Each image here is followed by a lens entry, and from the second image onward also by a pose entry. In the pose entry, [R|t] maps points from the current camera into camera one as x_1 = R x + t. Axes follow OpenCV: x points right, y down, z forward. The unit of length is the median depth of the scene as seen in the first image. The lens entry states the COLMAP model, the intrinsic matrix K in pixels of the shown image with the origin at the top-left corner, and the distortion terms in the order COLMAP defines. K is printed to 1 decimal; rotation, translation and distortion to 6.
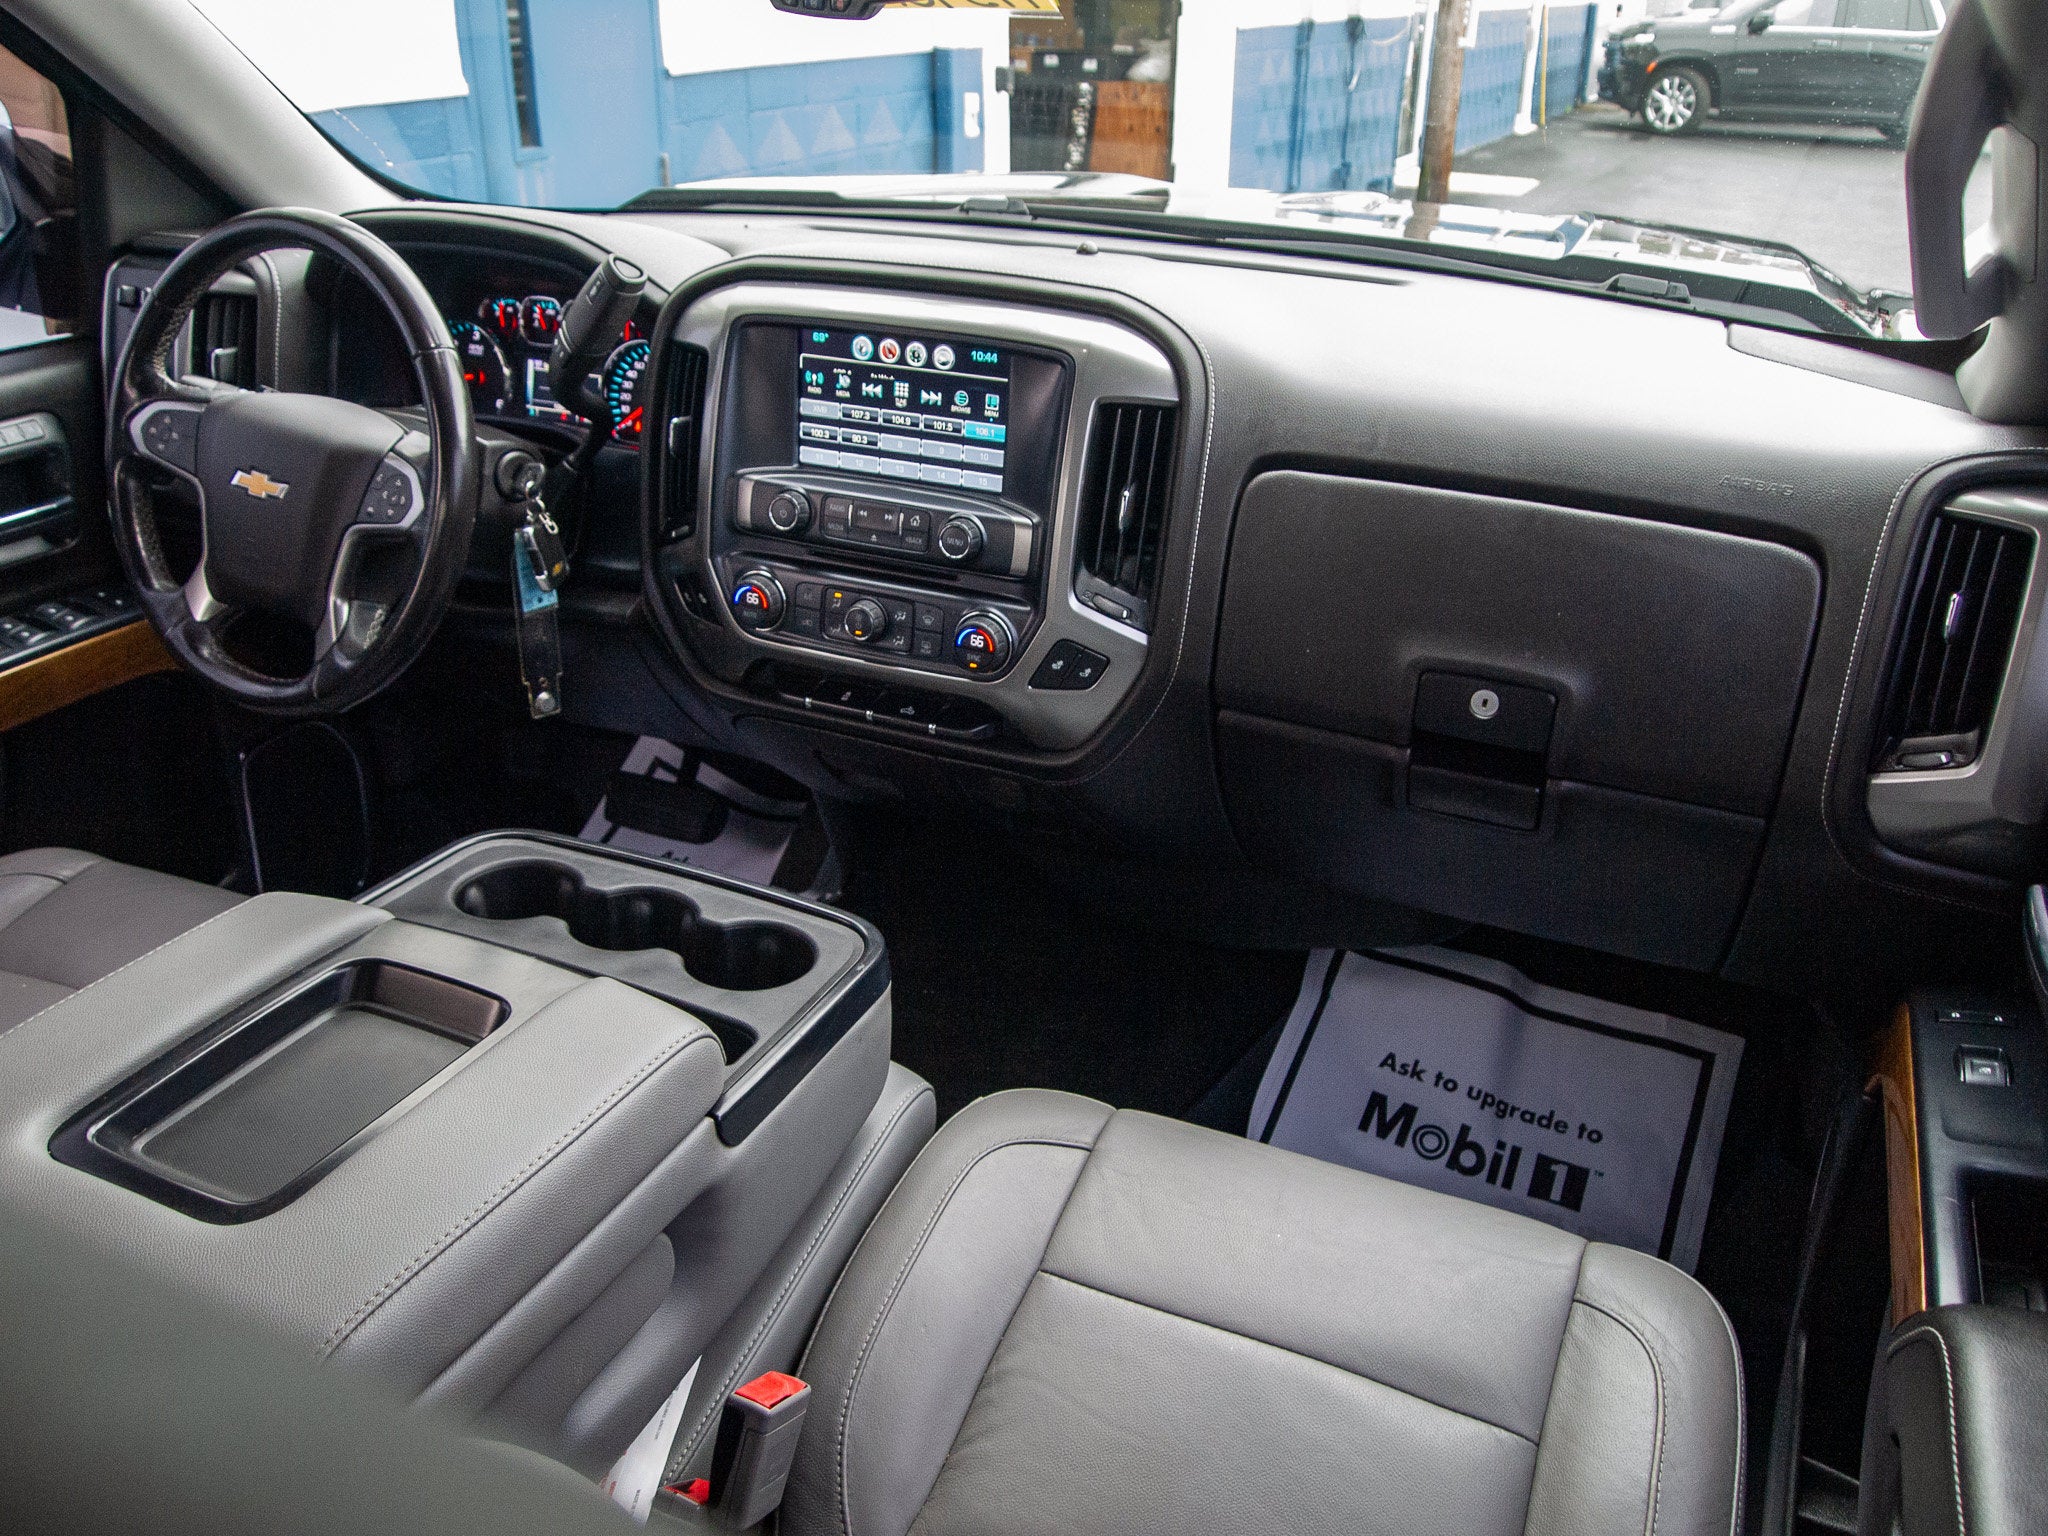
lens RADIAL K [[1686.2, 0, 1015.9], [0, 1686.2, 771.4], [0, 0, 1]] dist [-0.043297, -0.007605]
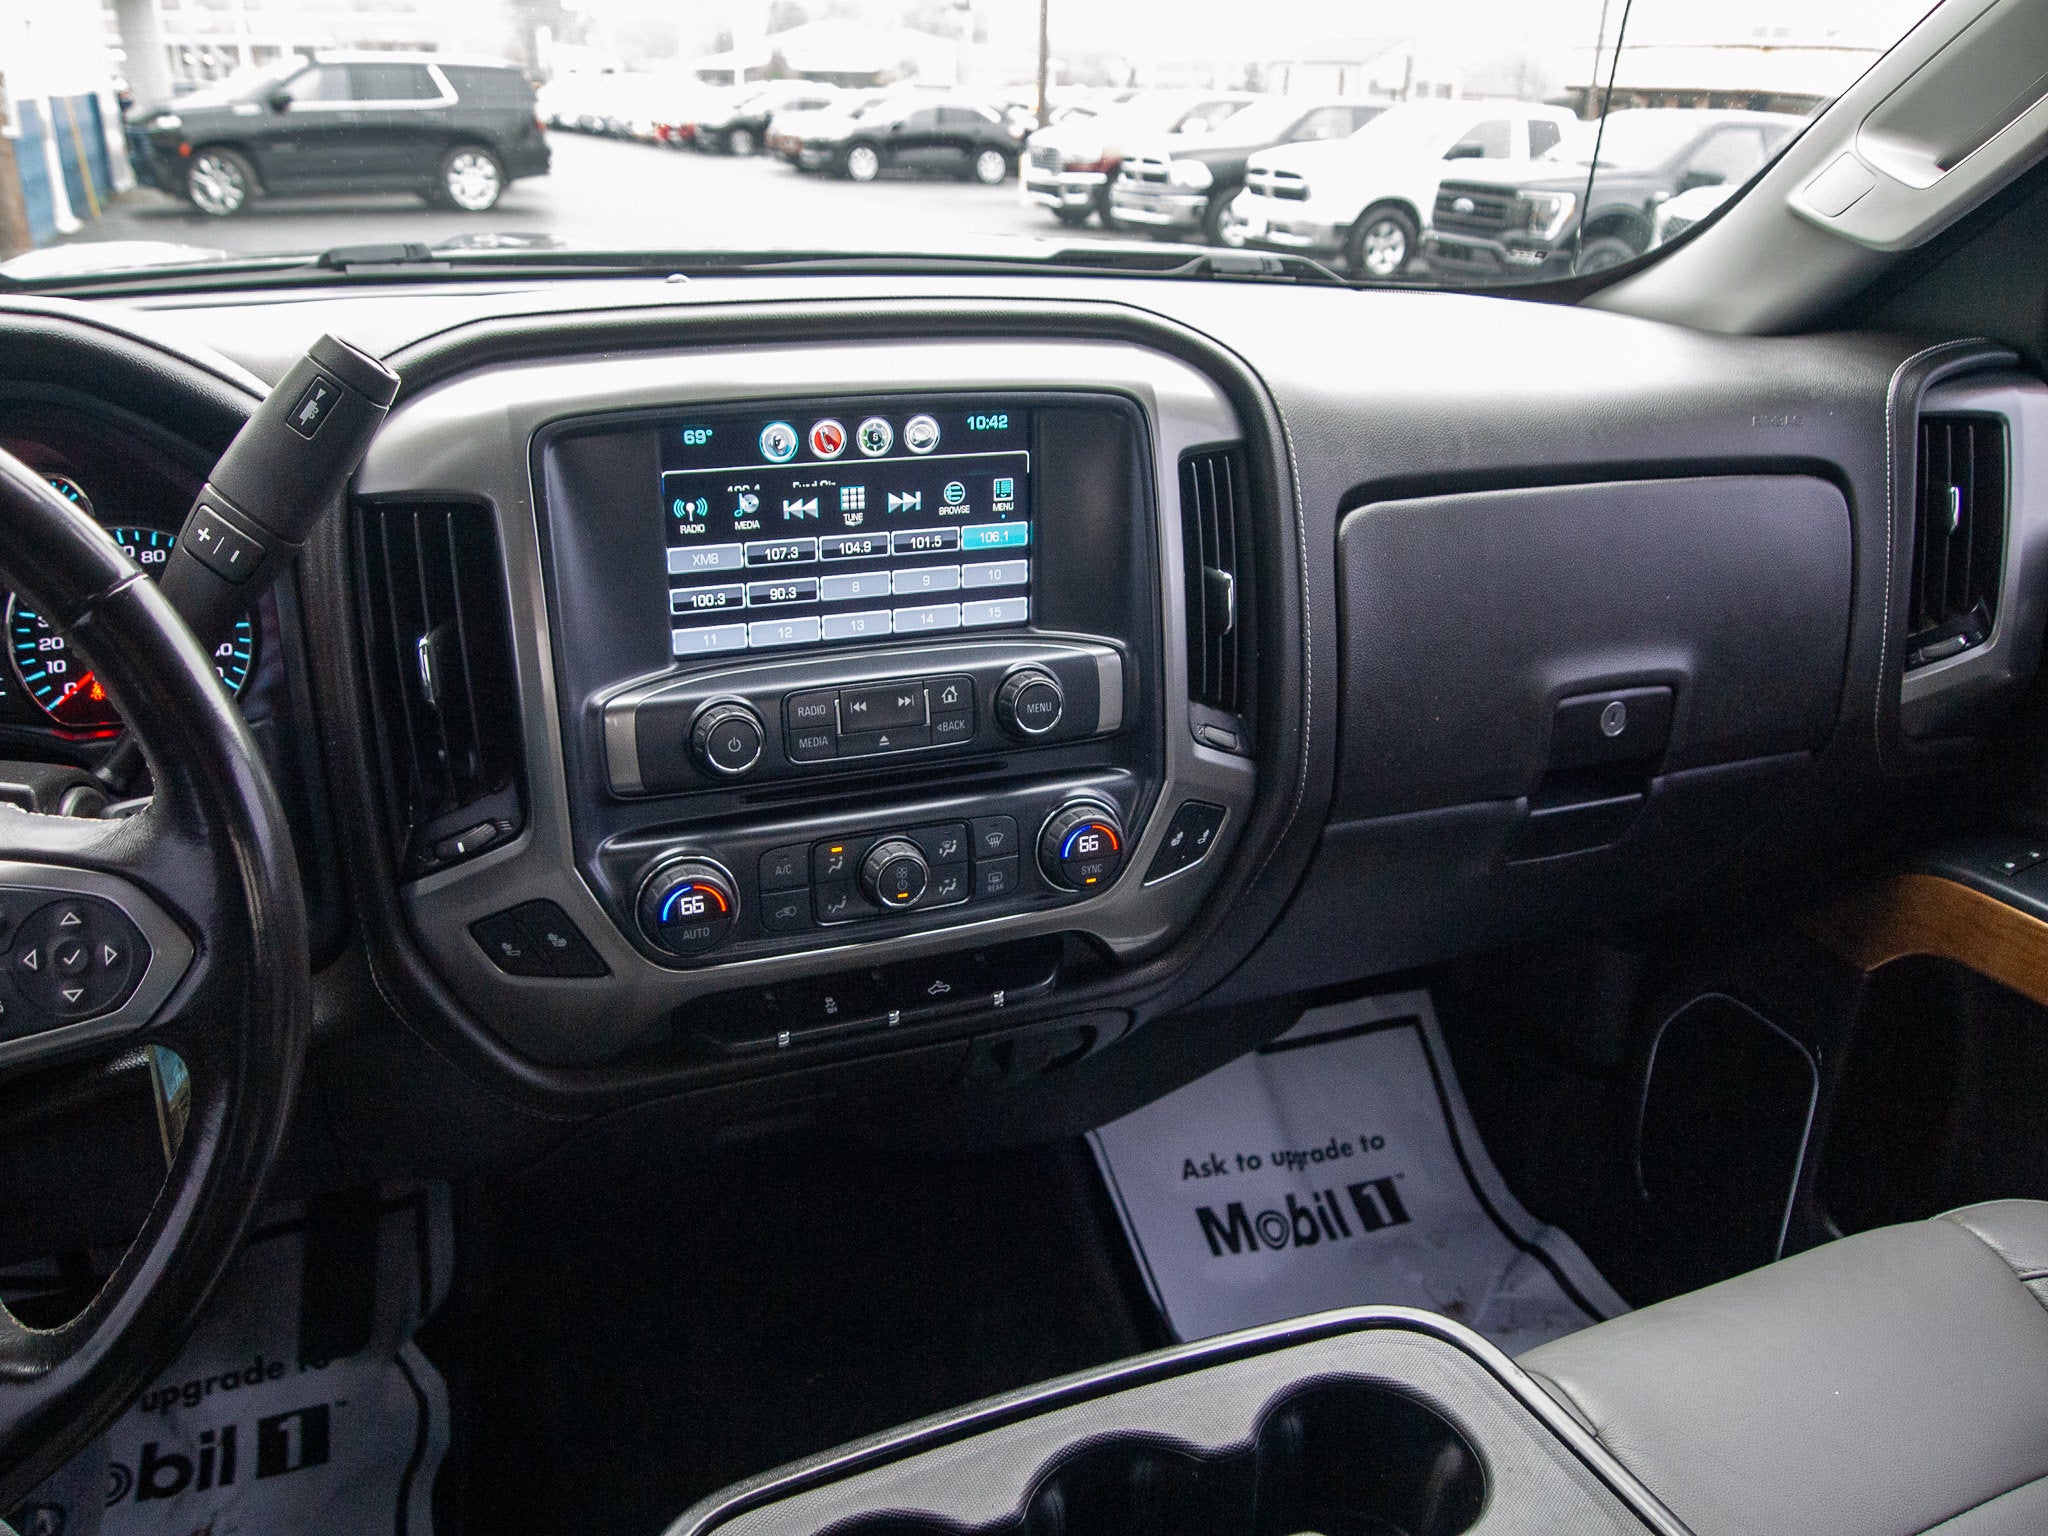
lens RADIAL K [[1624.6, 0, 1024.0], [0, 1624.6, 768.0], [0, 0, 1]] dist [-0.048573, -0.003439]
pose [[0.673354, -0.285440, 0.681996, -0.452247], [0.307727, 0.946966, 0.092512, -0.167247], [-0.672234, 0.147575, 0.725481, 0.536760]]
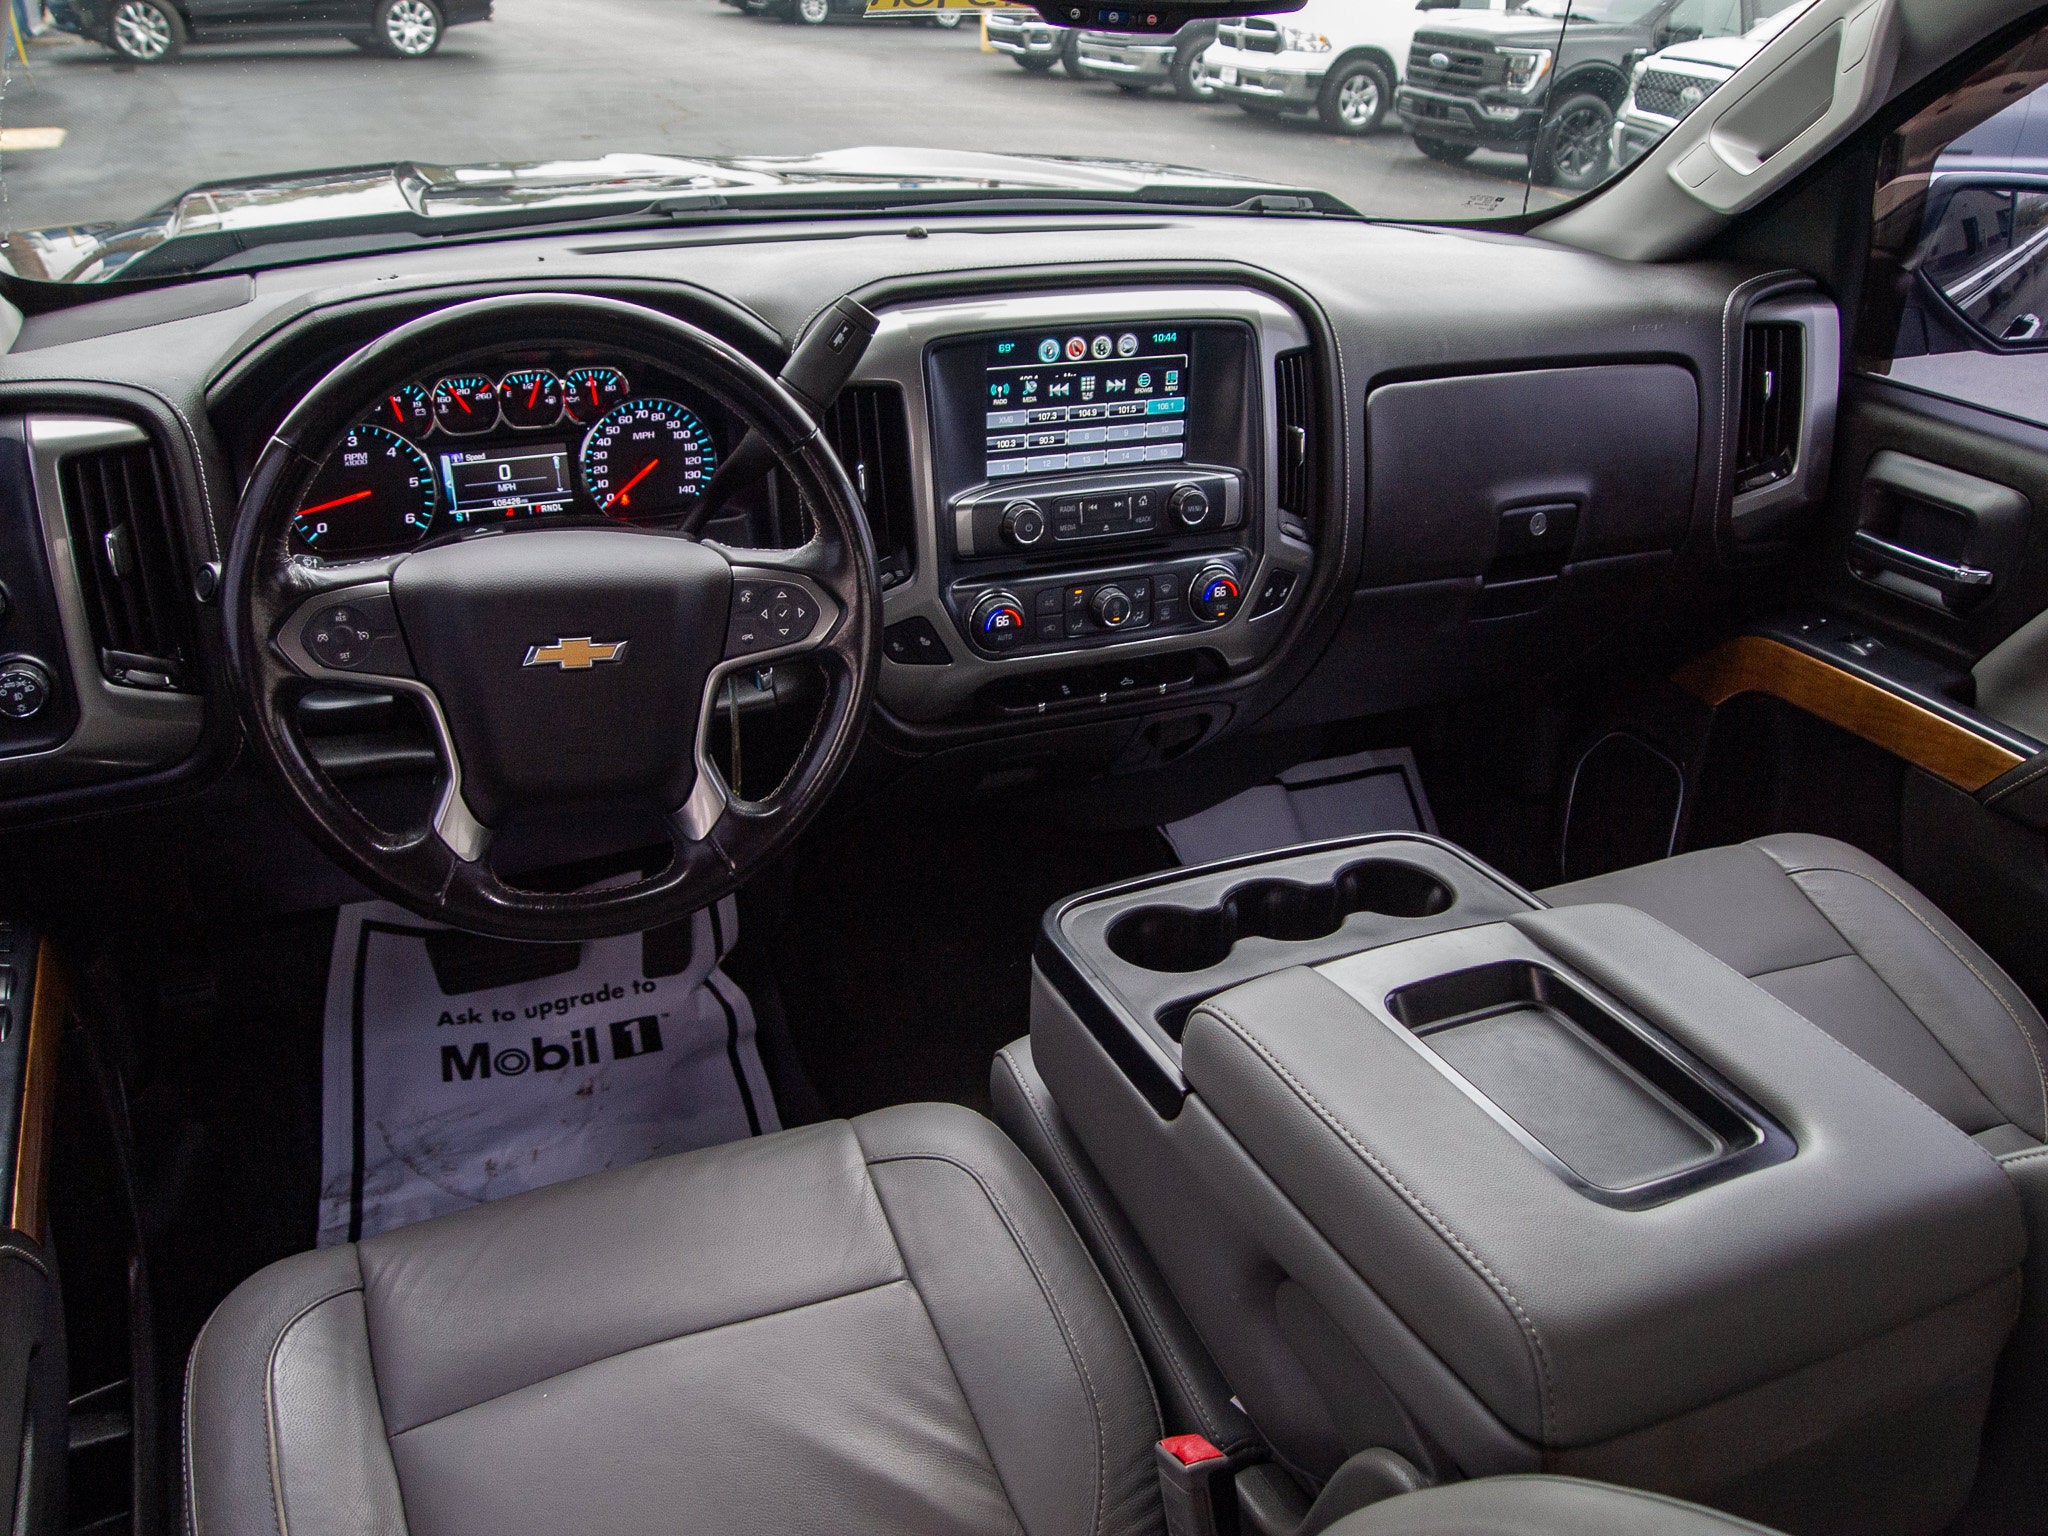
lens RADIAL K [[1686.2, 0, 1015.9], [0, 1686.2, 771.4], [0, 0, 1]] dist [-0.043297, -0.007605]
pose [[0.655418, -0.341043, 0.673882, -0.869597], [0.310047, 0.935091, 0.171686, -0.192681], [-0.688693, 0.096409, 0.718615, 0.302474]]
